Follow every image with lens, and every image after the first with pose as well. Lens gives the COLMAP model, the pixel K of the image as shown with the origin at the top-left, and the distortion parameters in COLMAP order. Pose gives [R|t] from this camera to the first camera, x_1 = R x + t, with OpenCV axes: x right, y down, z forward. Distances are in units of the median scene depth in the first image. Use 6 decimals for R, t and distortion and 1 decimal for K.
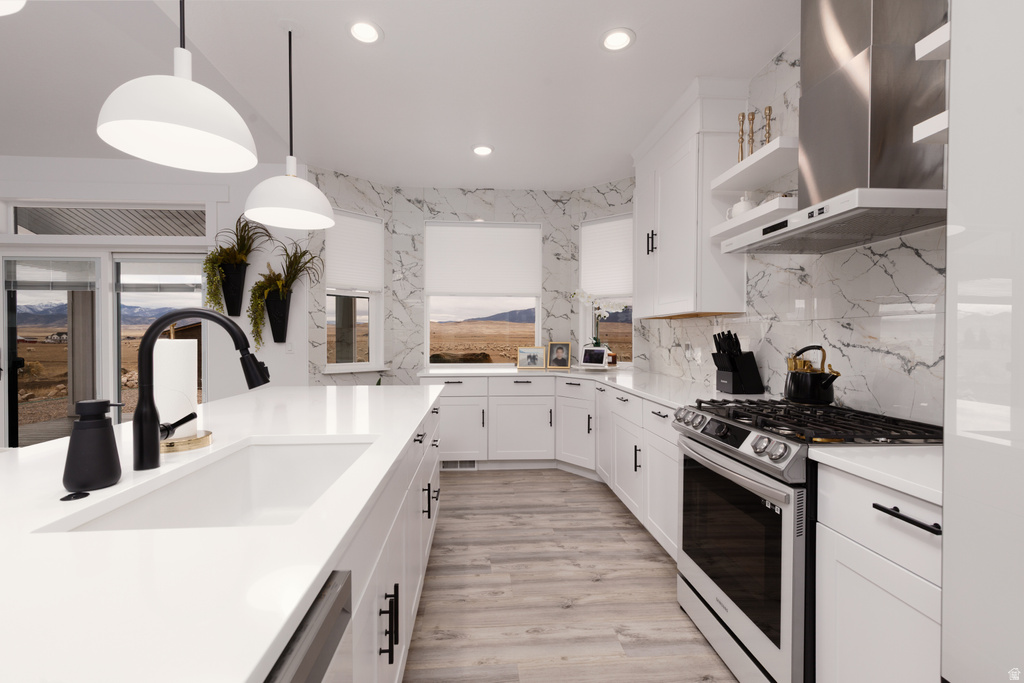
lens RADIAL K [[461.1, 0, 504.1], [0, 461.1, 340.0], [0, 0, 1]] dist [0.005980, -0.000359]
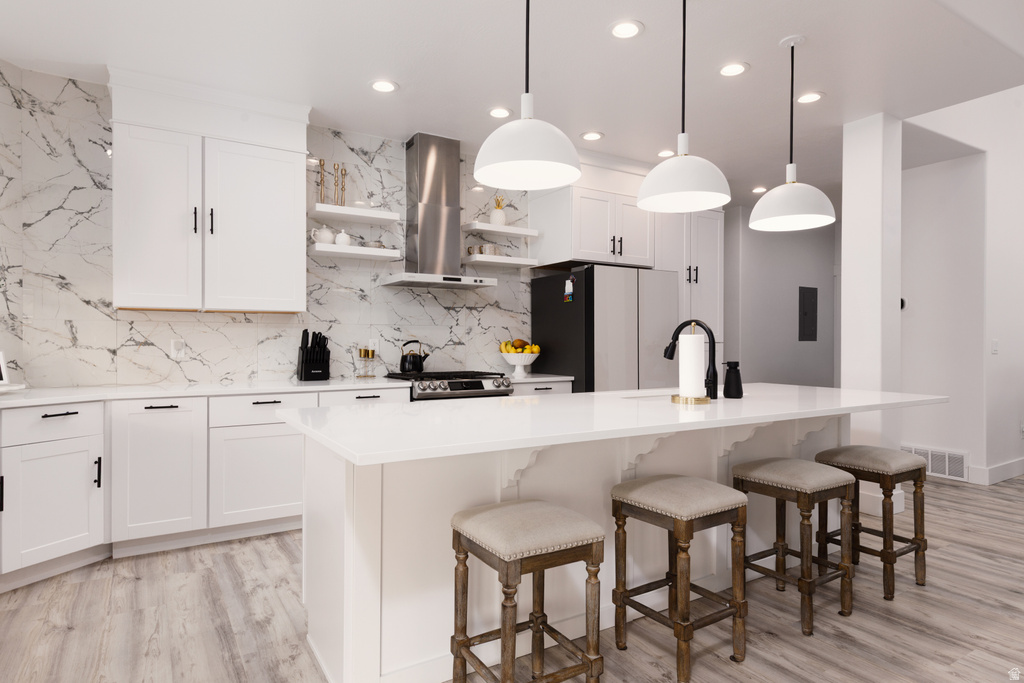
lens RADIAL K [[578.0, 0, 511.9], [0, 578.0, 343.8], [0, 0, 1]] dist [0.008100, -0.000180]
pose [[-0.467551, -0.009636, 0.883913, -0.890469], [0.000412, 0.999938, 0.011119, 0.000478], [-0.883966, 0.005562, -0.467518, 1.014646]]
